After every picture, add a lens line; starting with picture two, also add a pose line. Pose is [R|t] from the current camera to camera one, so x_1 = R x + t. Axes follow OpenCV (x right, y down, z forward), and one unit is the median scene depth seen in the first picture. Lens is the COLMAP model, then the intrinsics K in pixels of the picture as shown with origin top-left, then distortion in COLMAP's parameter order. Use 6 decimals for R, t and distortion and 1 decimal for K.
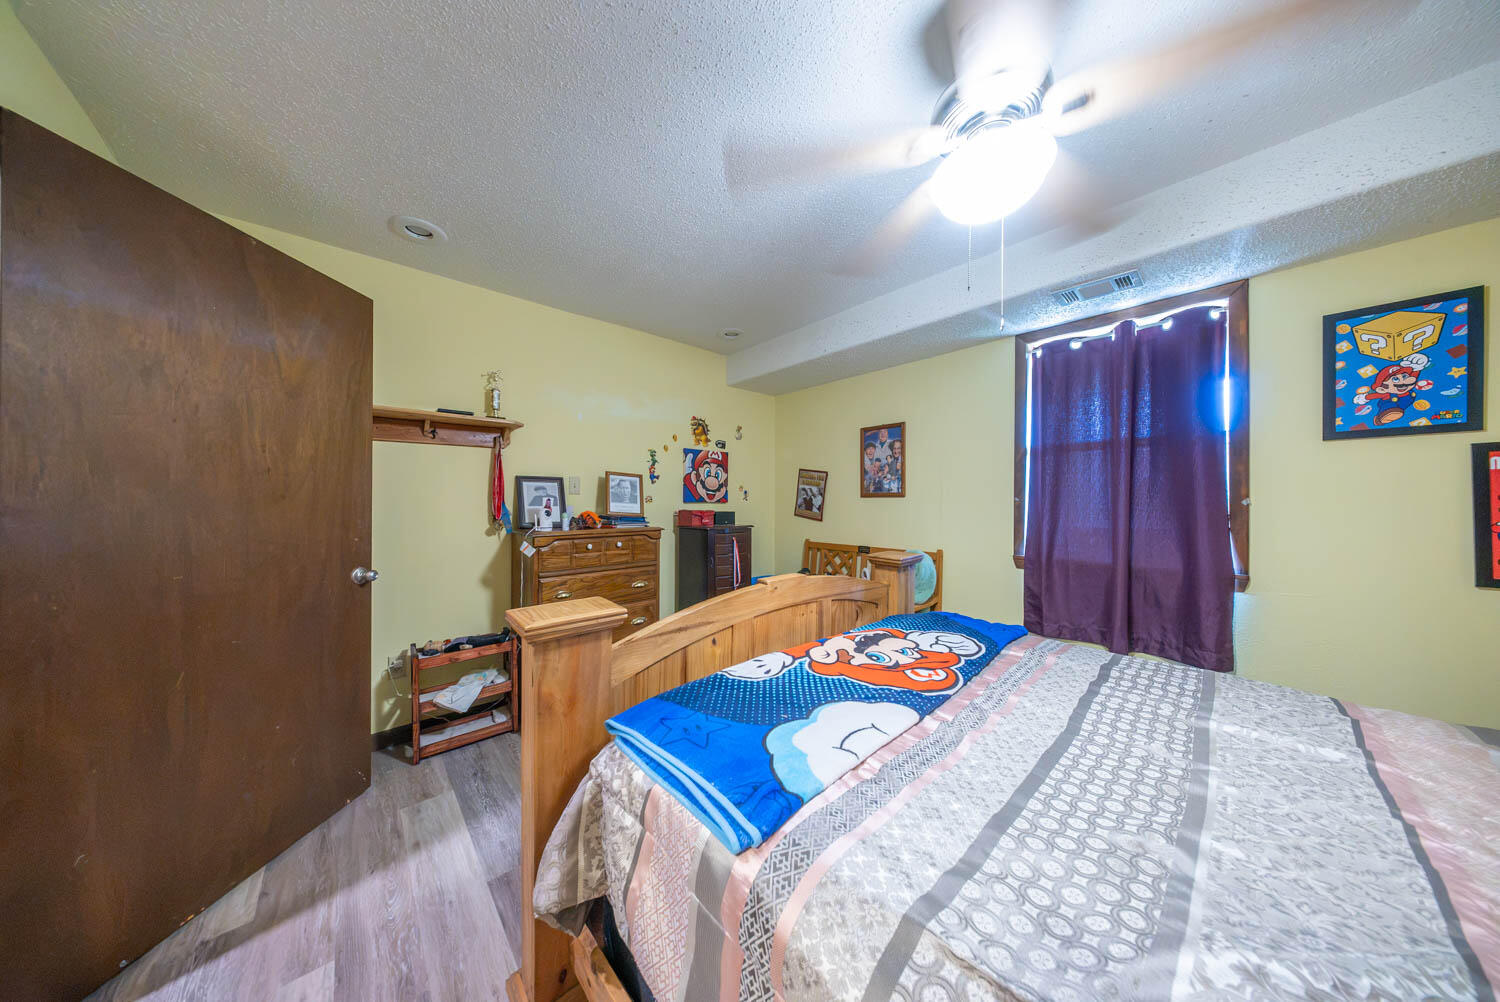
lens RADIAL K [[441.8, 0, 750.9], [0, 441.8, 501.2], [0, 0, 1]] dist [0.002778, -0.001297]
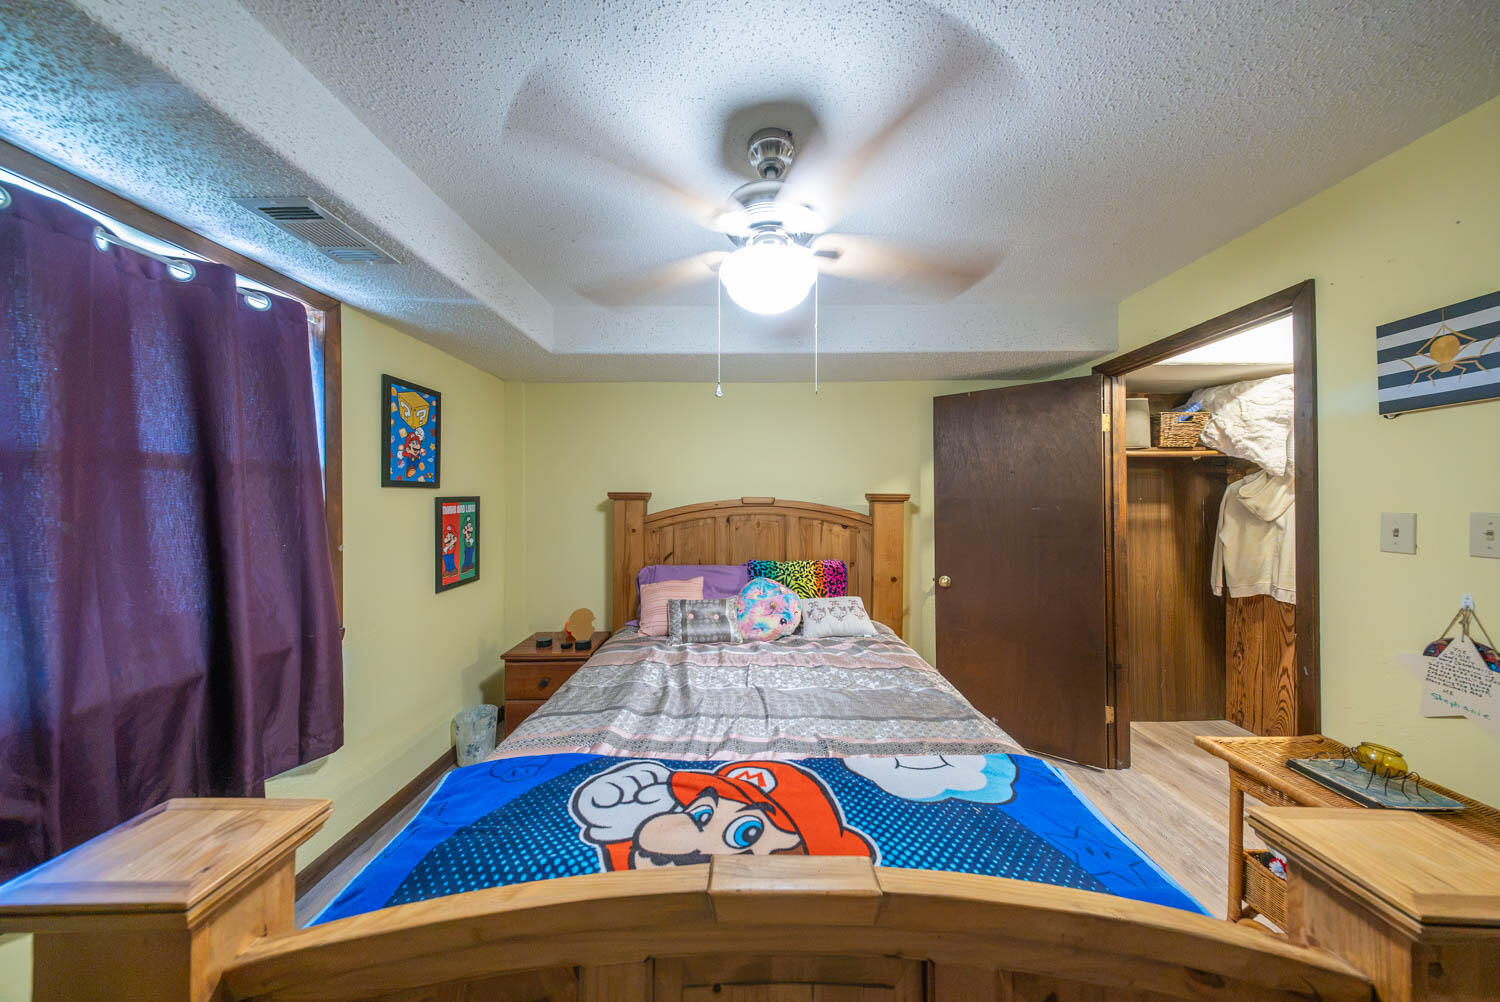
lens RADIAL K [[441.8, 0, 748.8], [0, 441.8, 501.2], [0, 0, 1]] dist [0.002778, -0.001297]
pose [[-0.731857, -0.000433, 0.681458, -0.141440], [0.000428, 0.999999, 0.001095, -0.116316], [-0.681458, 0.001093, -0.731856, 1.350589]]
